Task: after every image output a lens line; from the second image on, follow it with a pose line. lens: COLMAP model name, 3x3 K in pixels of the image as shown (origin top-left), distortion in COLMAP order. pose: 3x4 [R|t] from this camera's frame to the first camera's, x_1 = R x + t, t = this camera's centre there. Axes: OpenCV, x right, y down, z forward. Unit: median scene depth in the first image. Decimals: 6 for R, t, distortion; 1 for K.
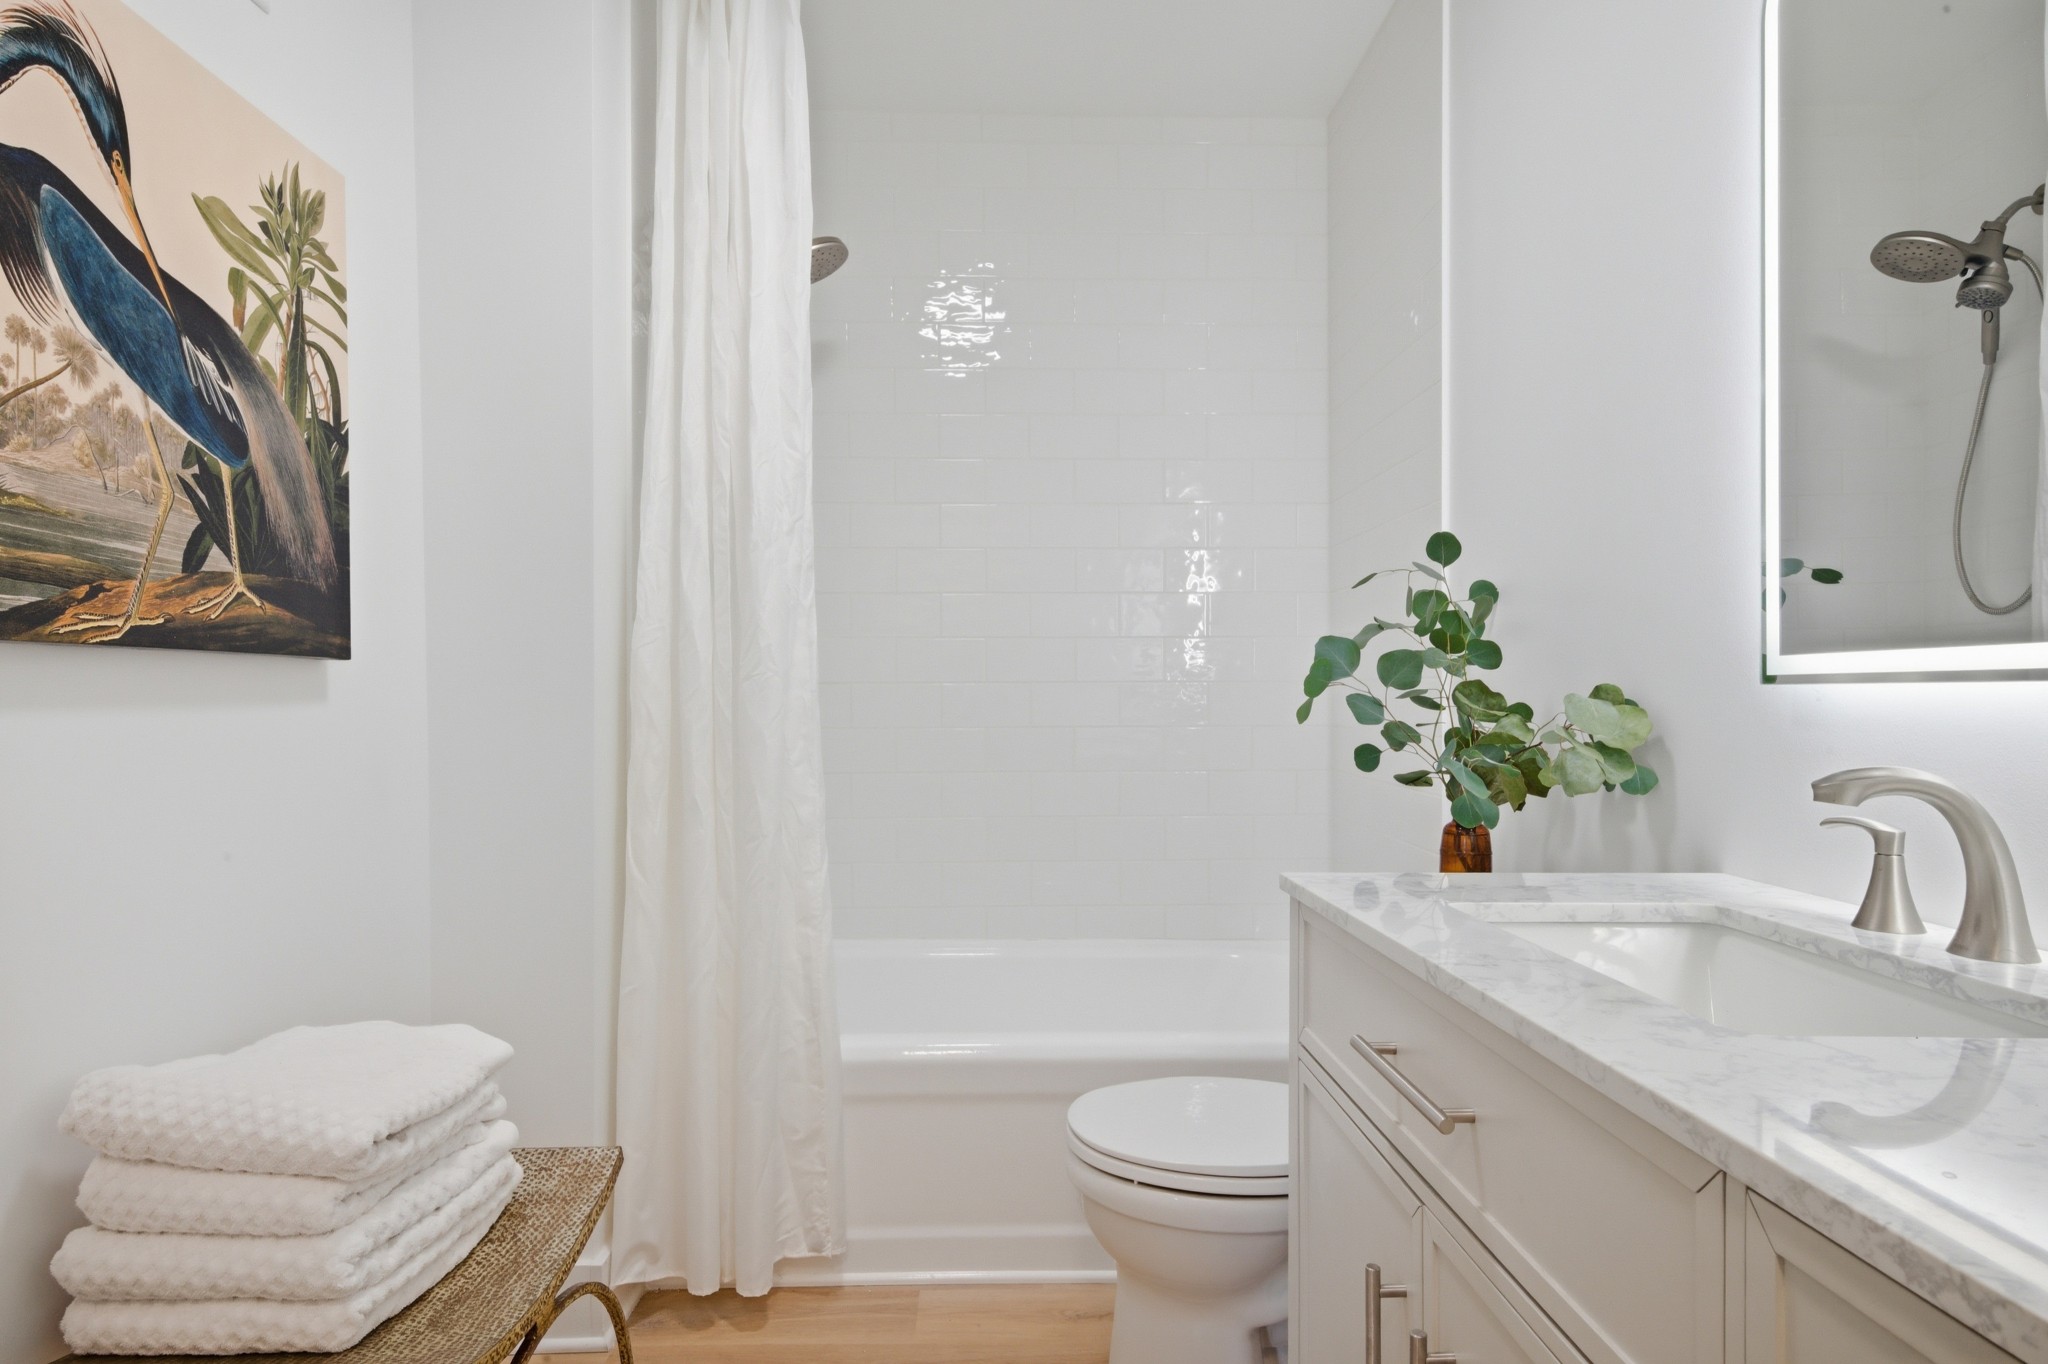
lens RADIAL K [[1090.9, 0, 1024.0], [0, 1090.9, 682.0], [0, 0, 1]] dist [0.006230, -0.000049]
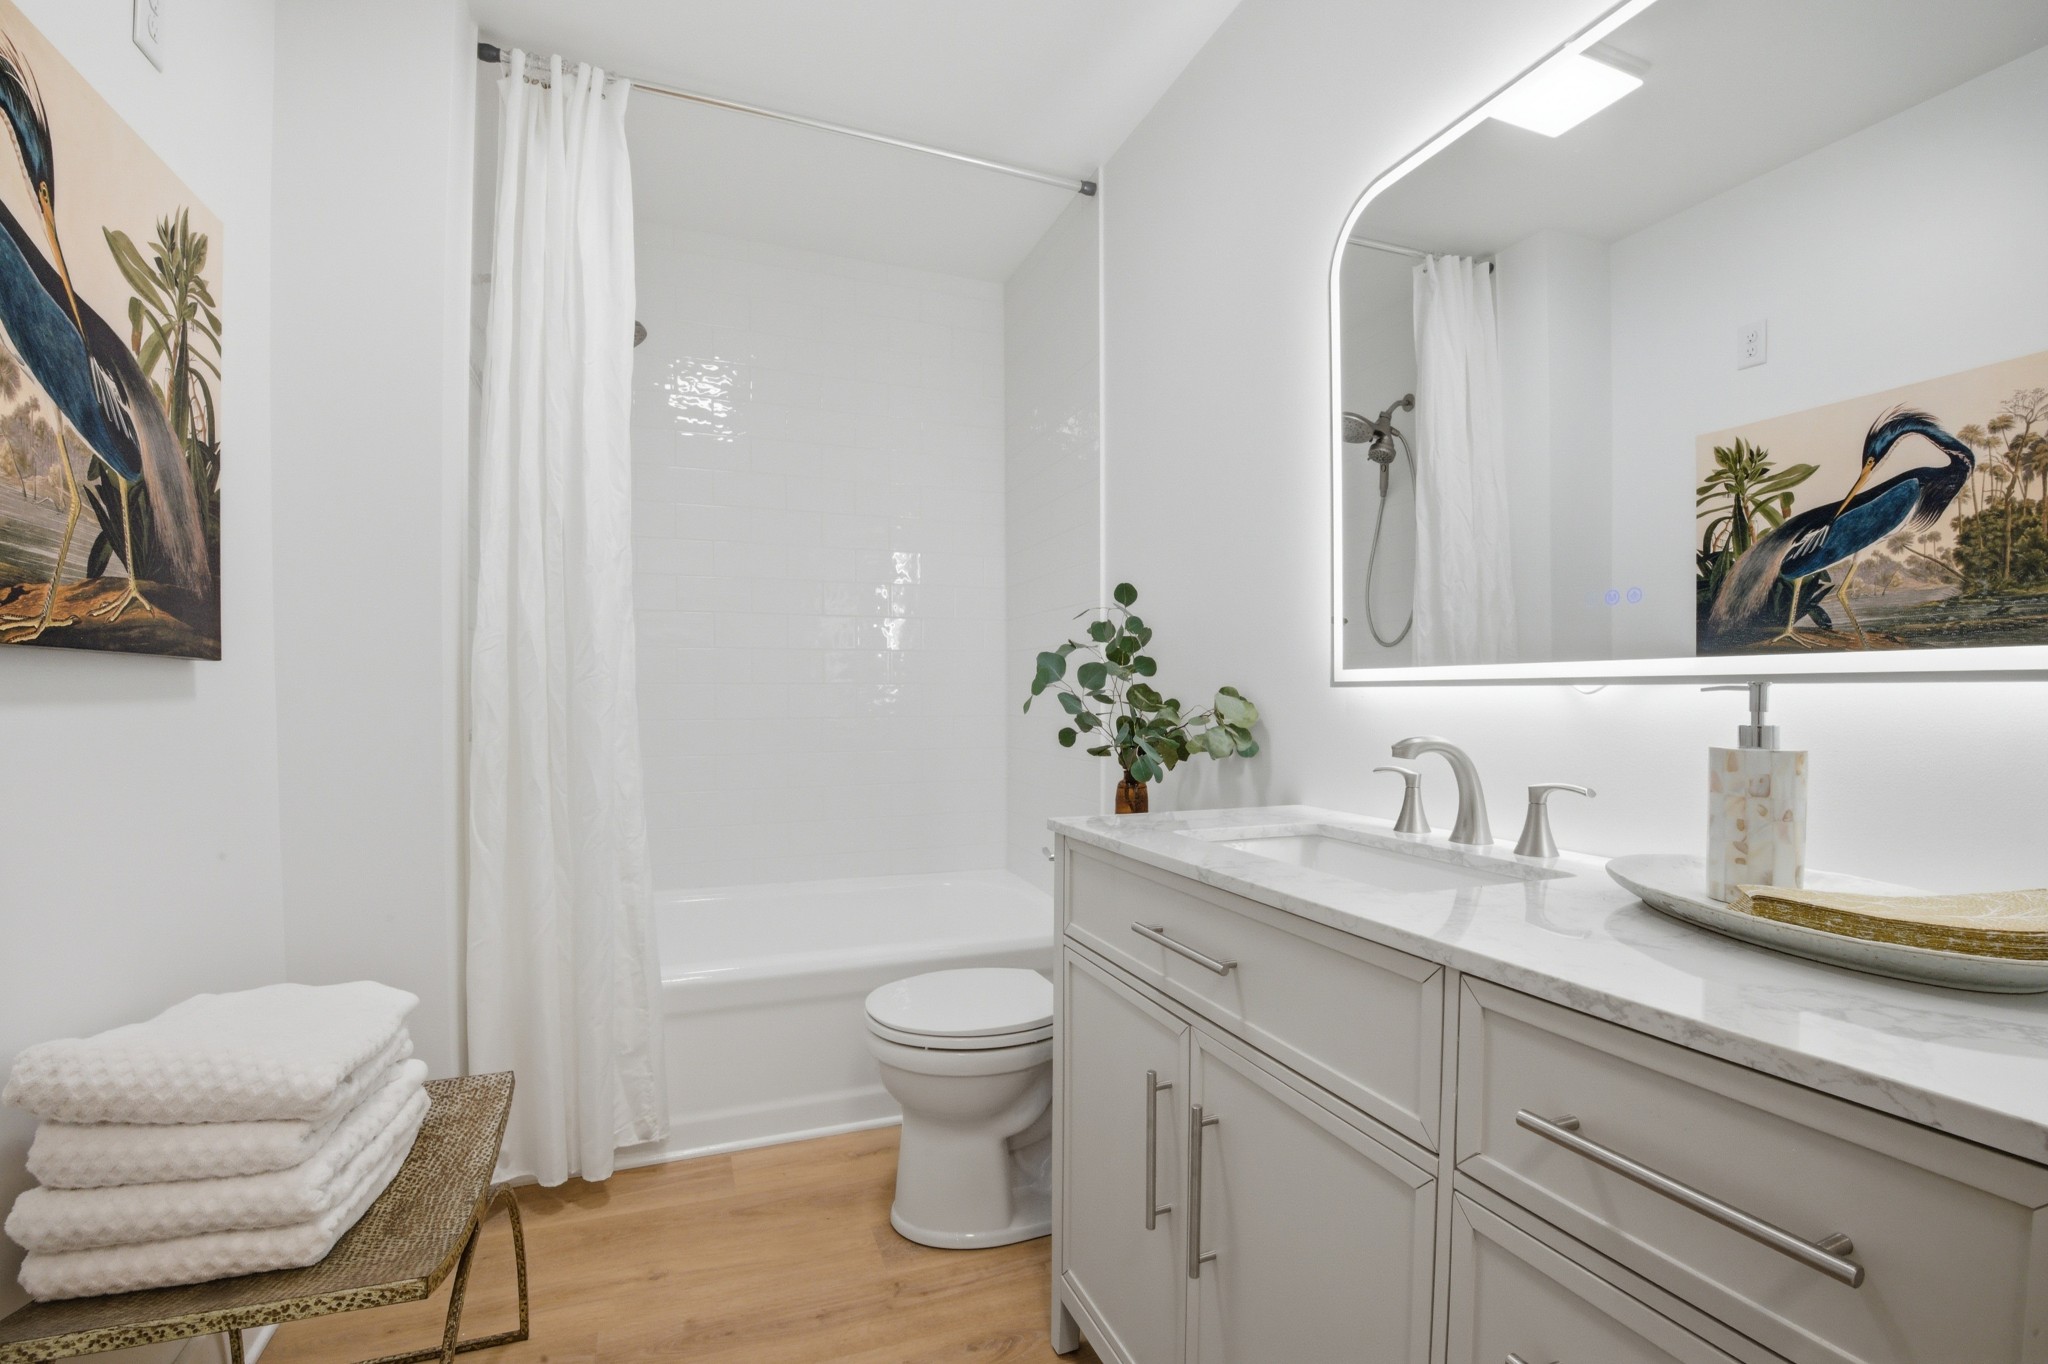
lens RADIAL K [[833.0, 0, 971.1], [0, 833.0, 689.4], [0, 0, 1]] dist [-0.037506, 0.000835]
pose [[0.950418, 0.002292, 0.310967, -0.177865], [-0.004418, 0.999971, 0.006133, 0.000292], [-0.310944, -0.007203, 0.950401, -0.001596]]
